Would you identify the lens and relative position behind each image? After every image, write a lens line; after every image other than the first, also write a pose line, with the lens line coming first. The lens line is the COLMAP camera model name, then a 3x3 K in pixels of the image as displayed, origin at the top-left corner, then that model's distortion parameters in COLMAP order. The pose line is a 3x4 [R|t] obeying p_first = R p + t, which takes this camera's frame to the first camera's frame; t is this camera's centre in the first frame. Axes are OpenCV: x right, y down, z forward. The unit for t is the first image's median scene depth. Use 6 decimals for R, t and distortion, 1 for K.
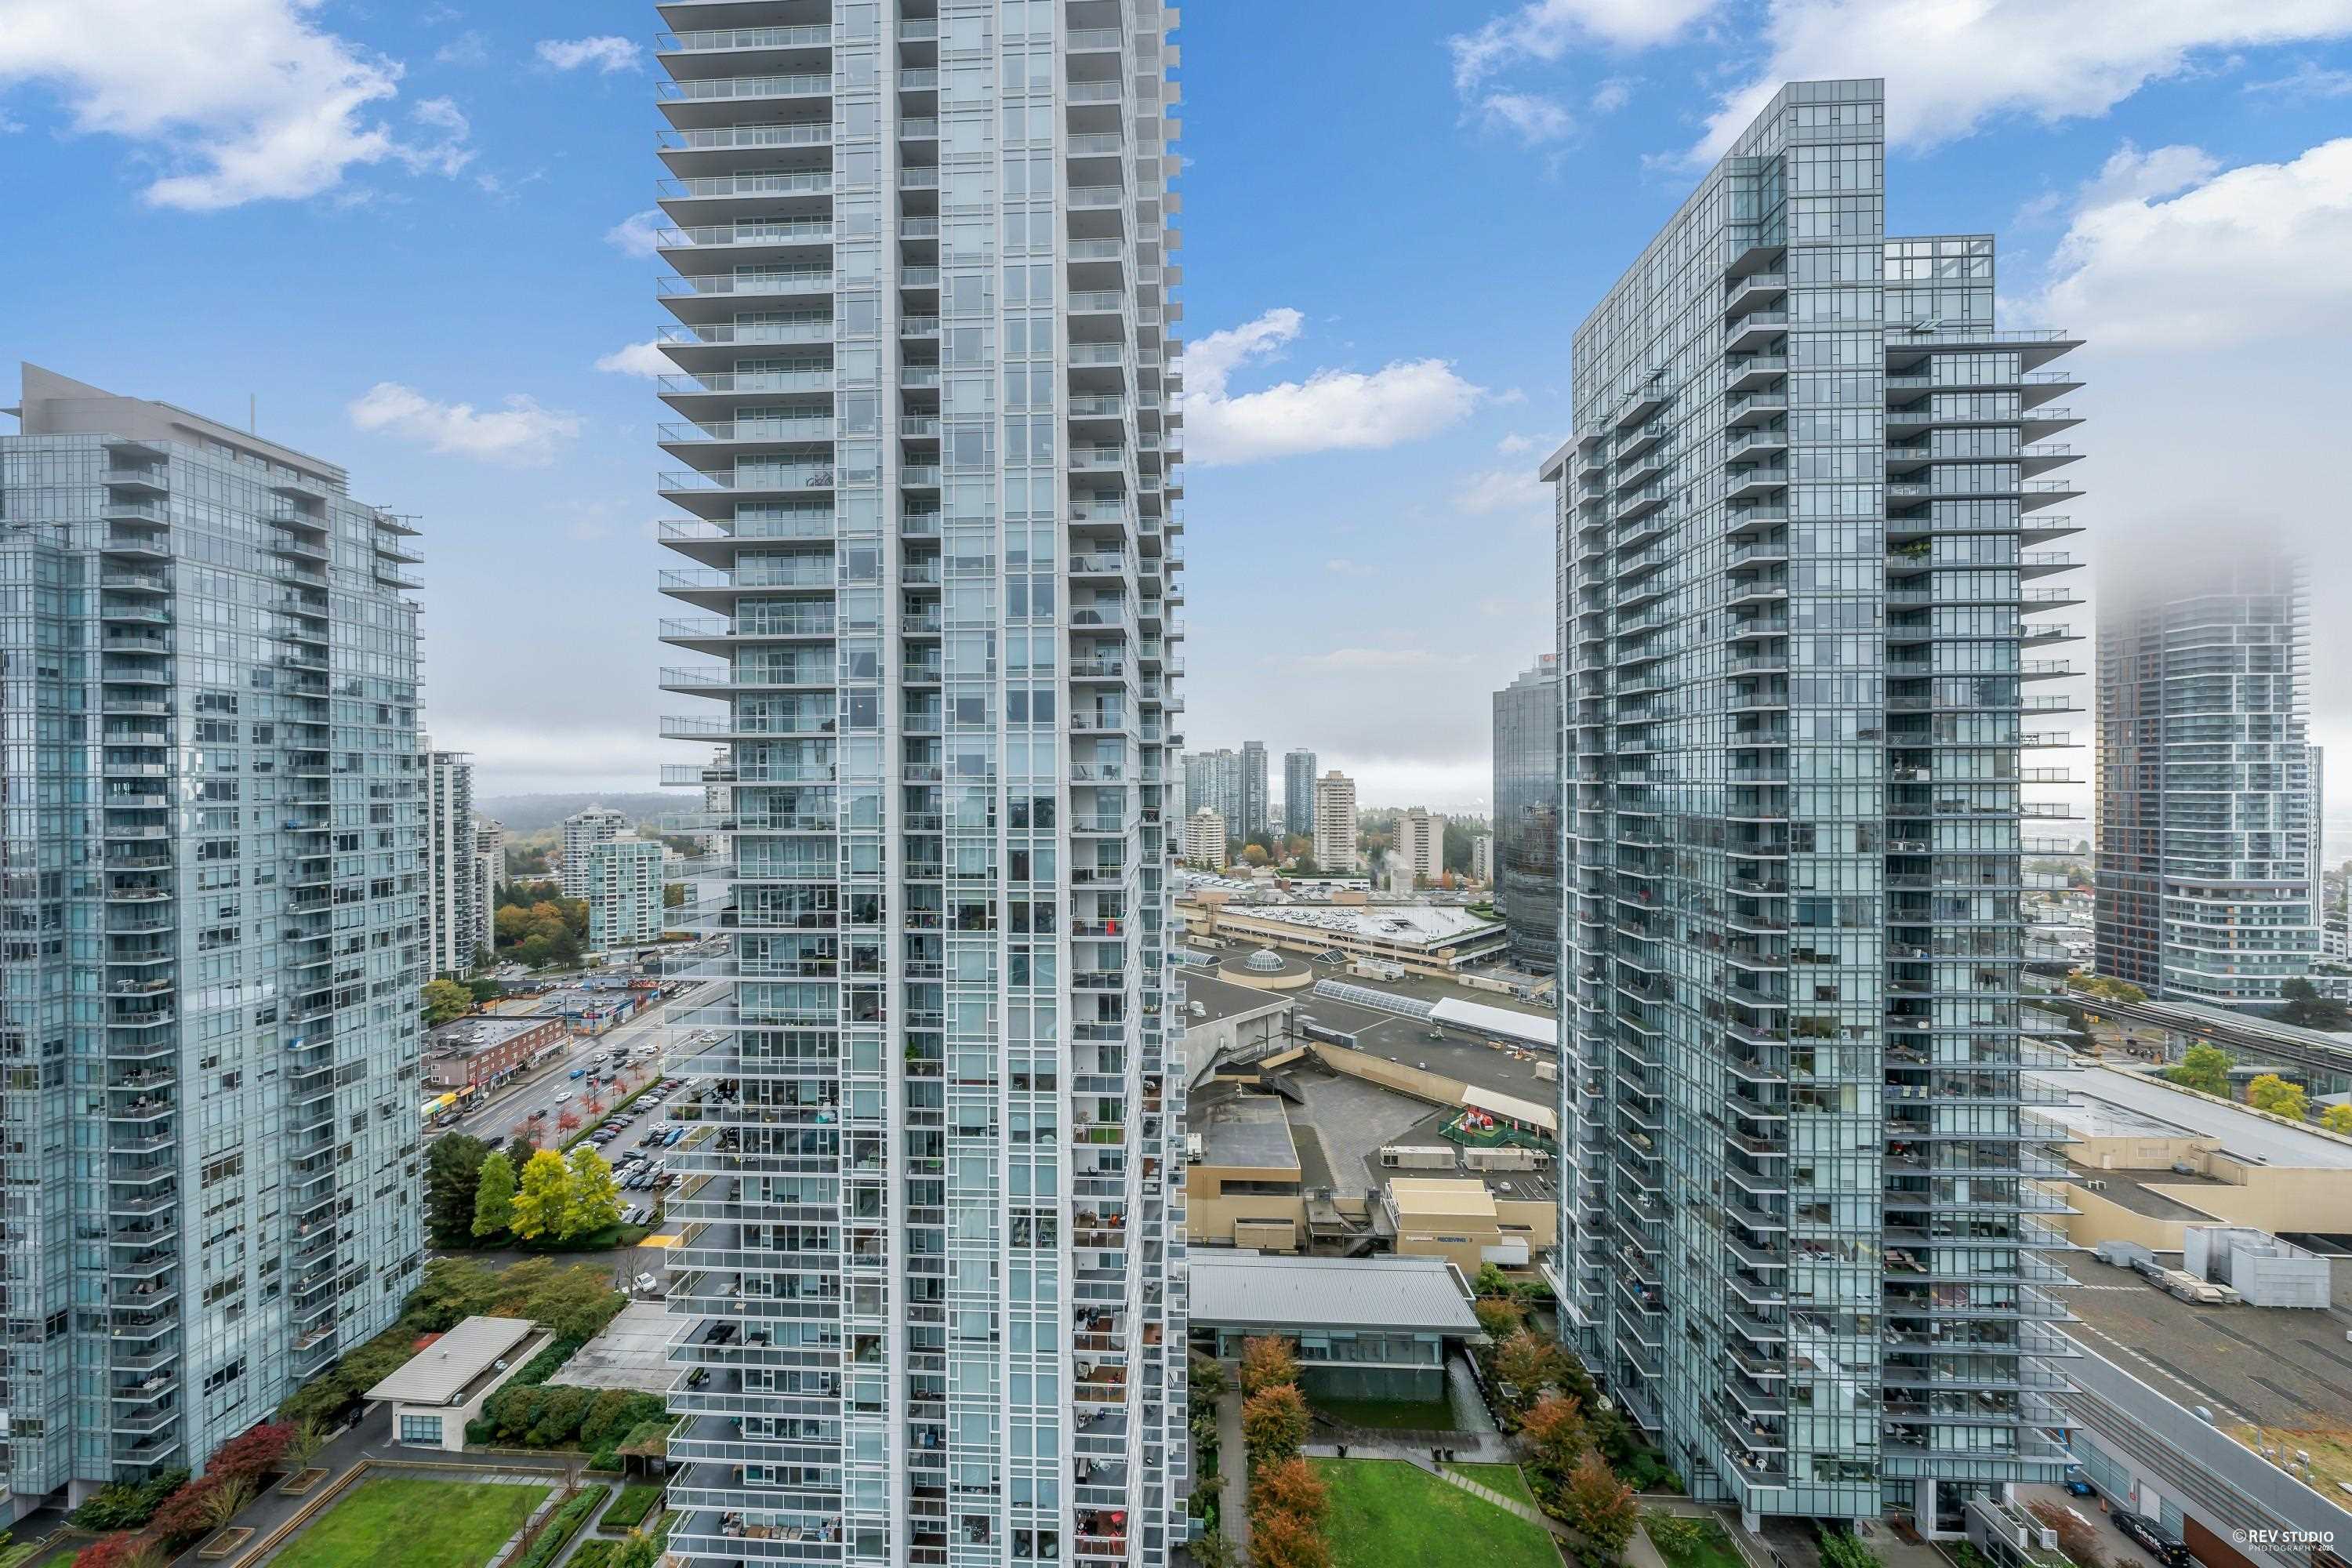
lens RADIAL K [[812.3, 0, 1164.9], [0, 812.3, 784.1], [0, 0, 1]] dist [-0.006697, 0.001016]
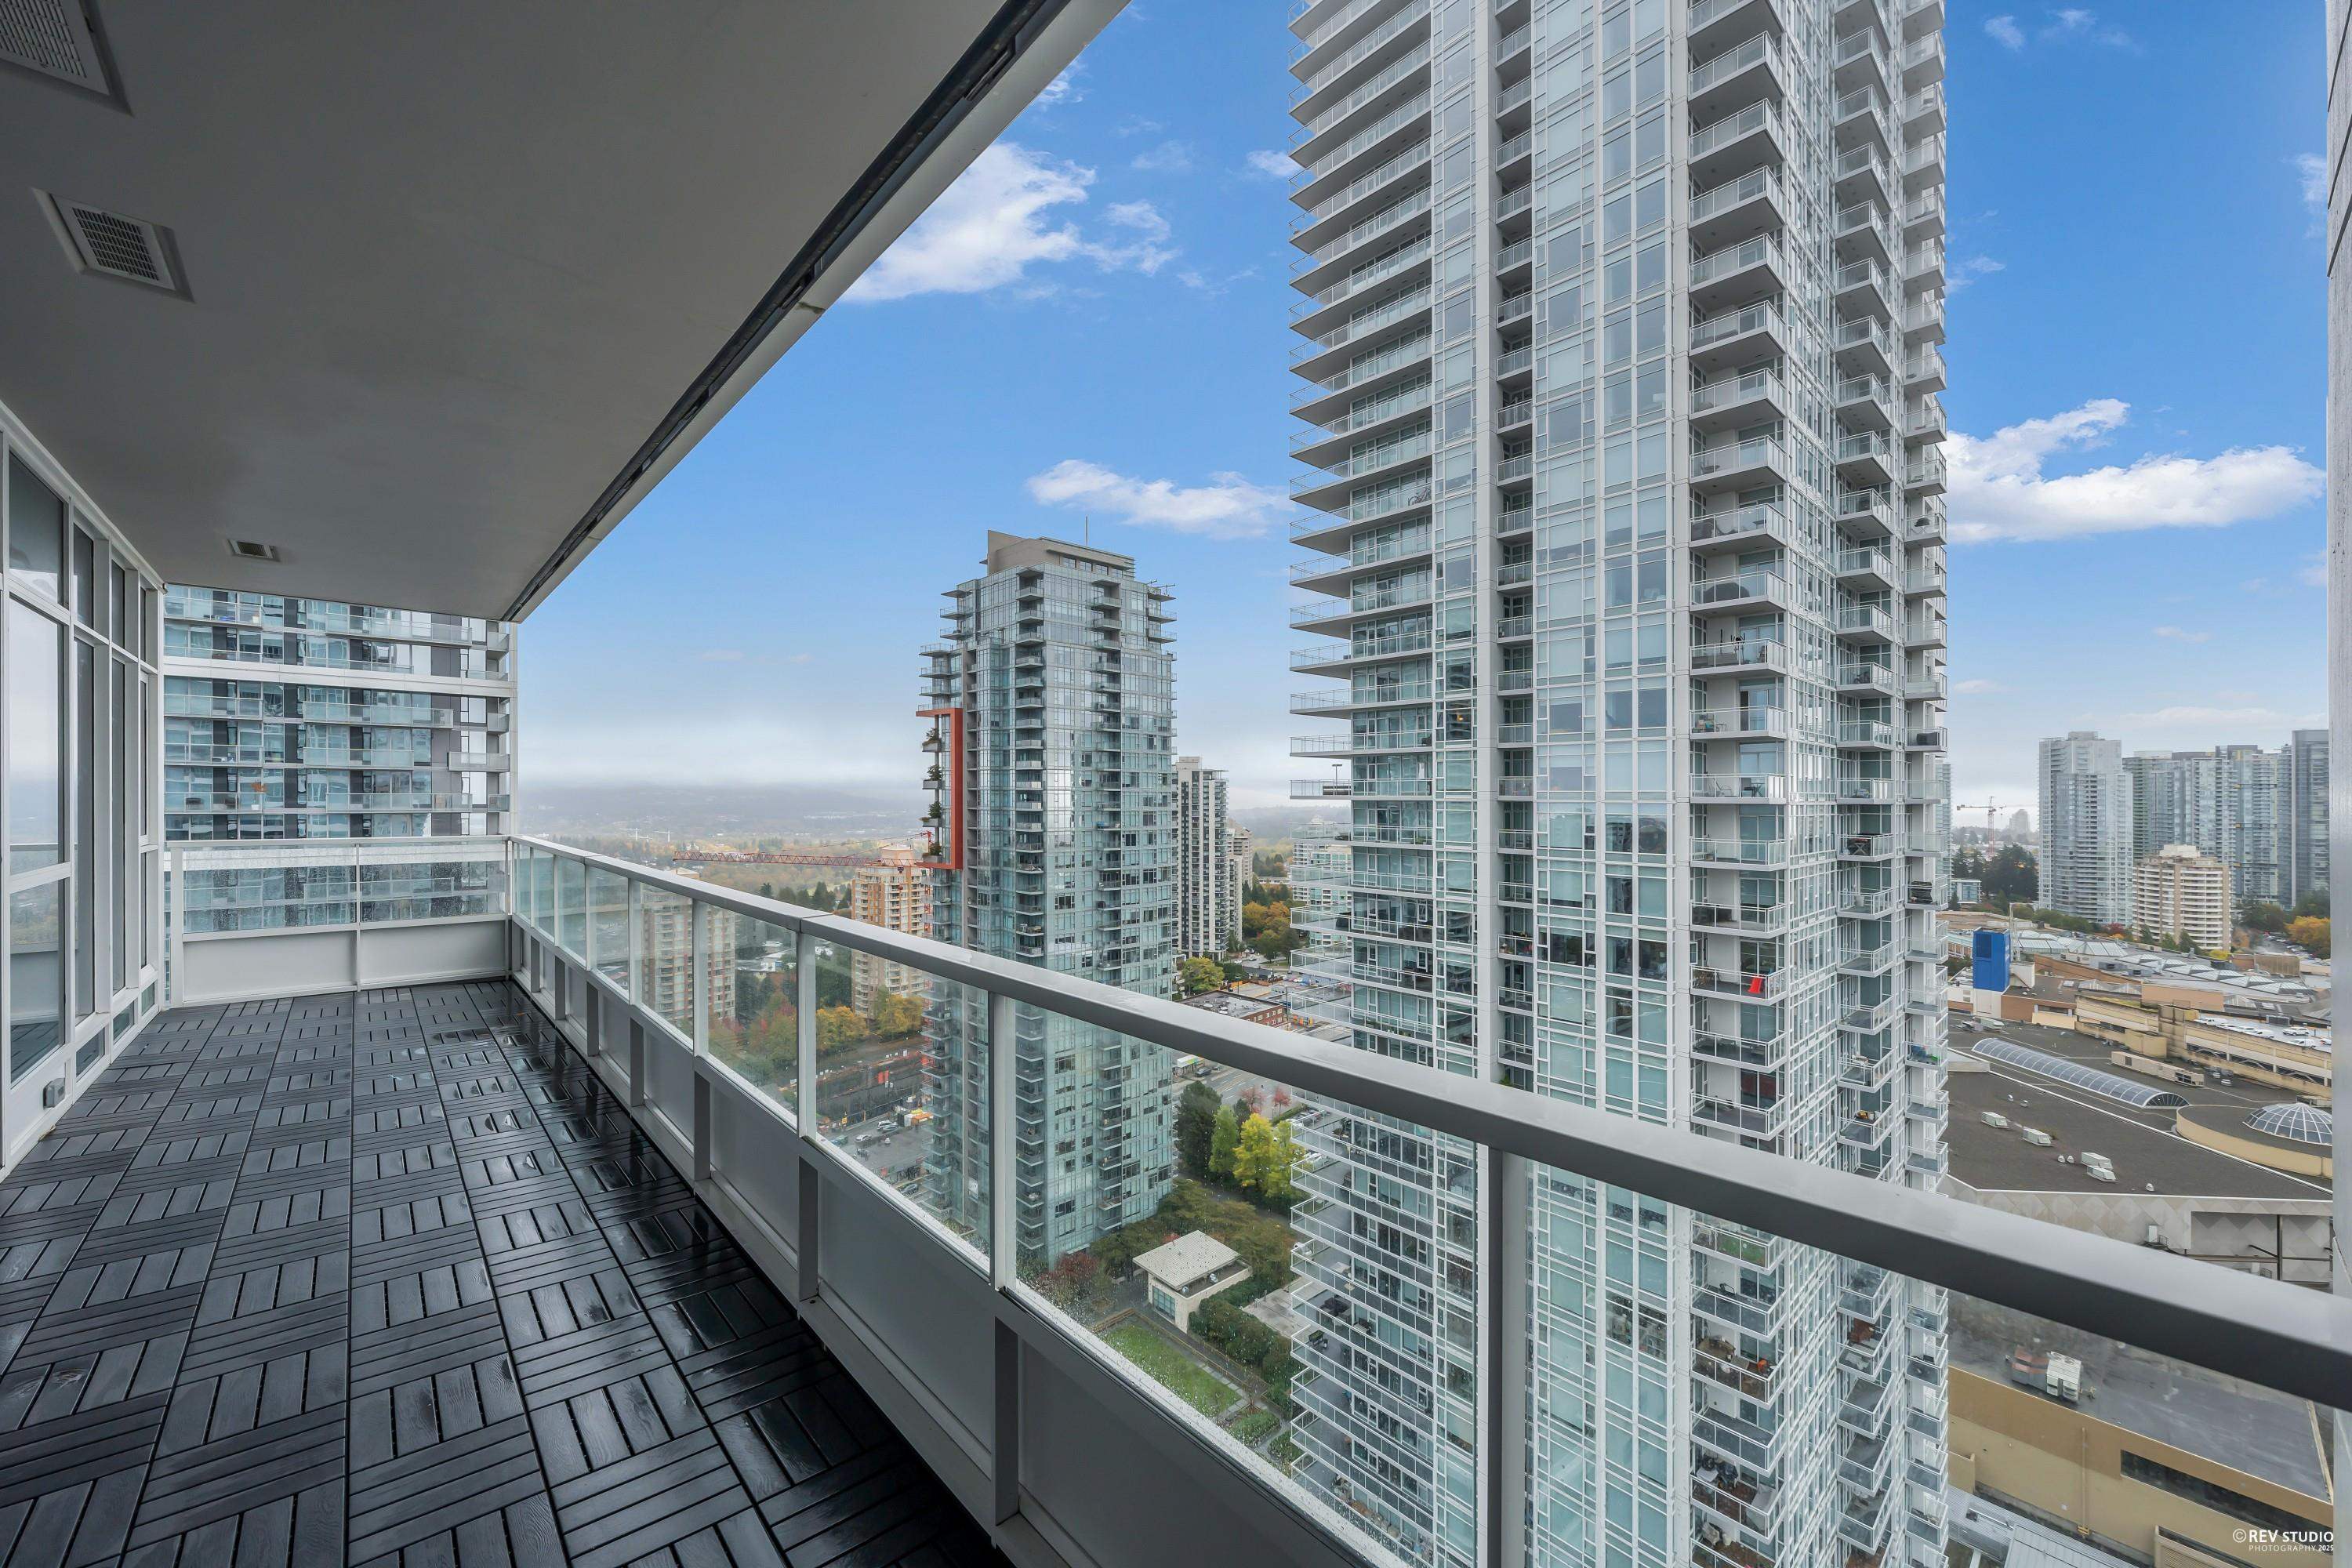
lens RADIAL K [[894.9, 0, 1143.8], [0, 894.9, 801.2], [0, 0, 1]] dist [-0.004346, -0.000690]
pose [[0.695461, 0.011439, -0.718473, 0.126717], [-0.010670, 0.999927, 0.005592, 0.000743], [0.718485, 0.003778, 0.695533, -0.016784]]
